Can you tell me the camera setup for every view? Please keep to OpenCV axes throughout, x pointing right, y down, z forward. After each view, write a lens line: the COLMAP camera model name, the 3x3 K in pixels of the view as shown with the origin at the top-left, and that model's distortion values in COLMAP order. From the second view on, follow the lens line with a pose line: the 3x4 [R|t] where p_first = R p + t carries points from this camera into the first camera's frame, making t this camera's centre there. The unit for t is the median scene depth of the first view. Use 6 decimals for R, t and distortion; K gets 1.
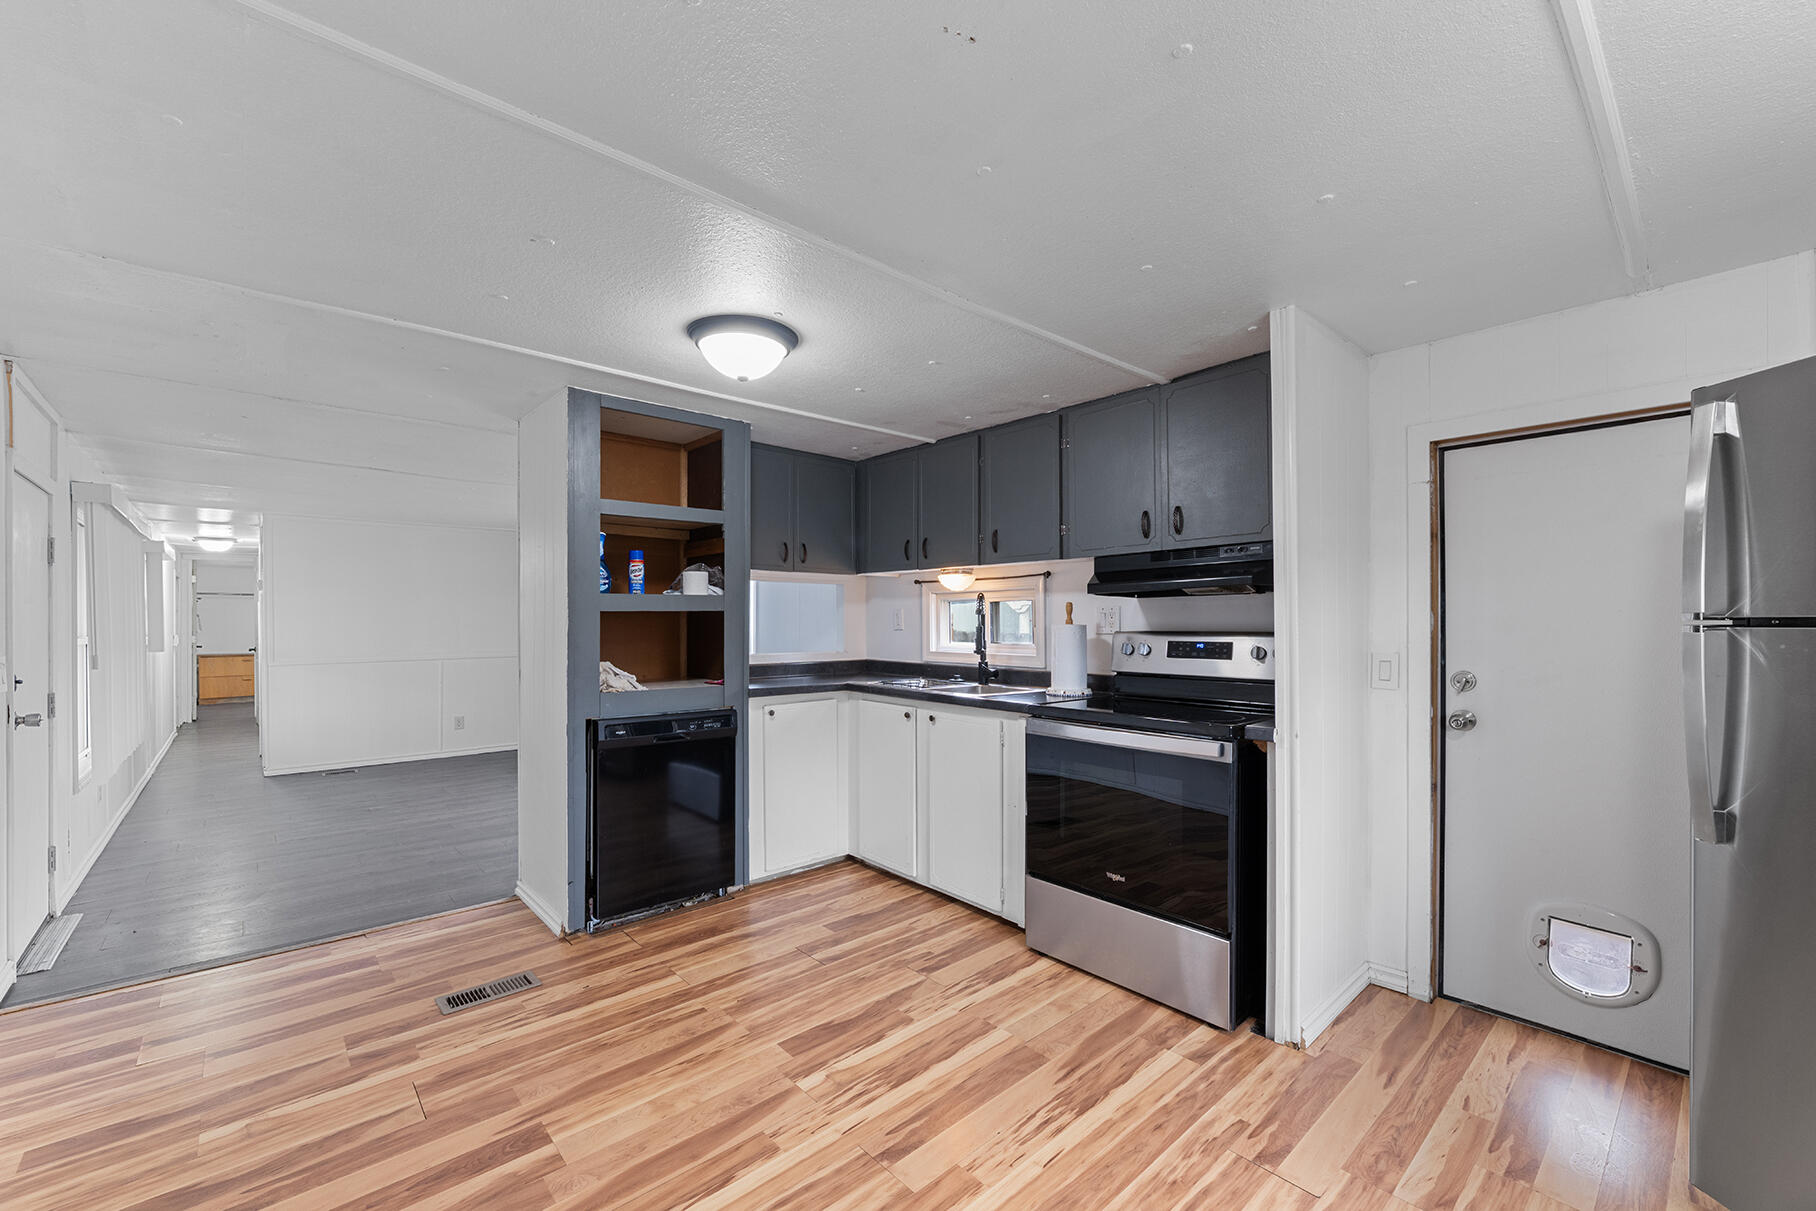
lens RADIAL K [[753.0, 0, 906.2], [0, 753.0, 625.4], [0, 0, 1]] dist [-0.001716, -0.000492]
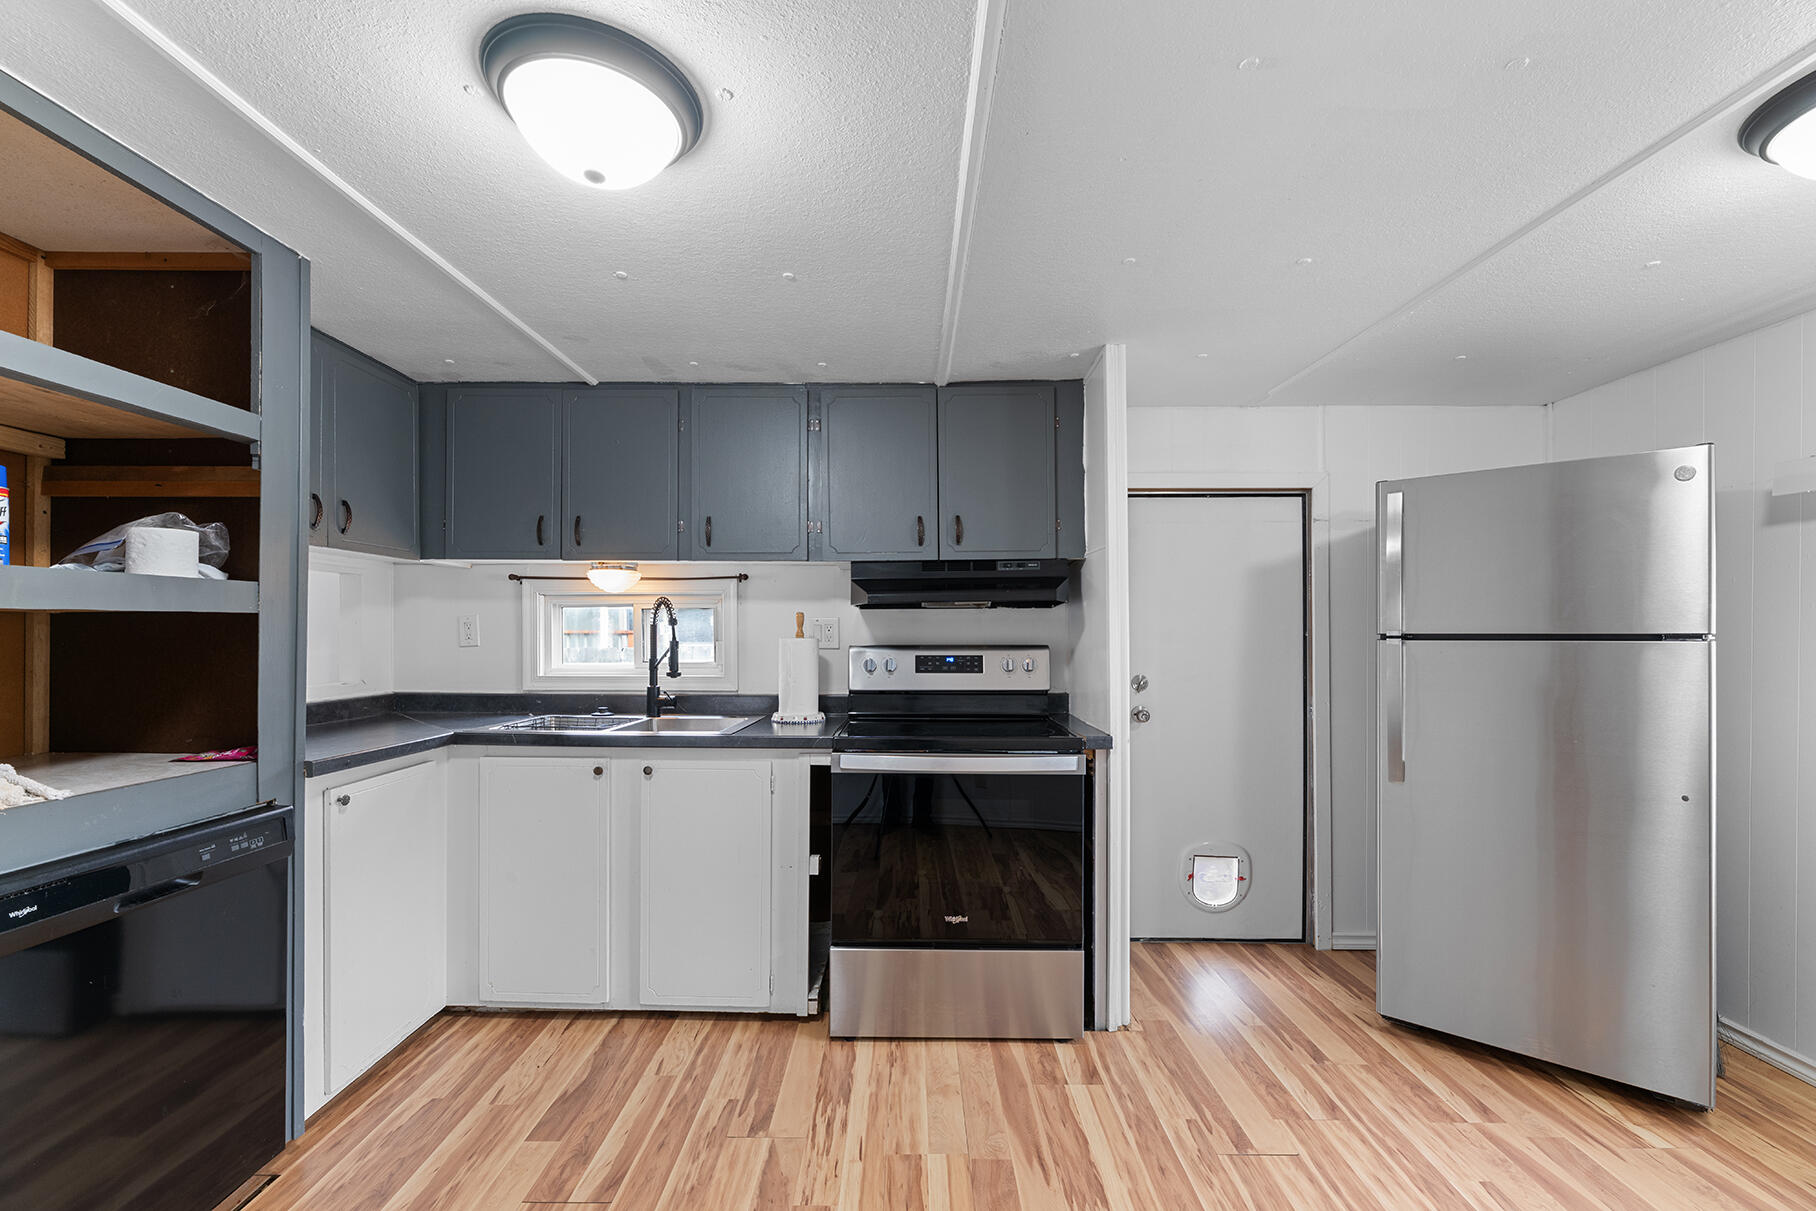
lens RADIAL K [[740.2, 0, 913.4], [0, 740.2, 631.6], [0, 0, 1]] dist [-0.000808, -0.000145]
pose [[0.663113, 0.003482, 0.748511, -0.356116], [0.001193, 0.999983, -0.005709, -0.004143], [-0.748518, 0.004678, 0.663098, 0.380817]]
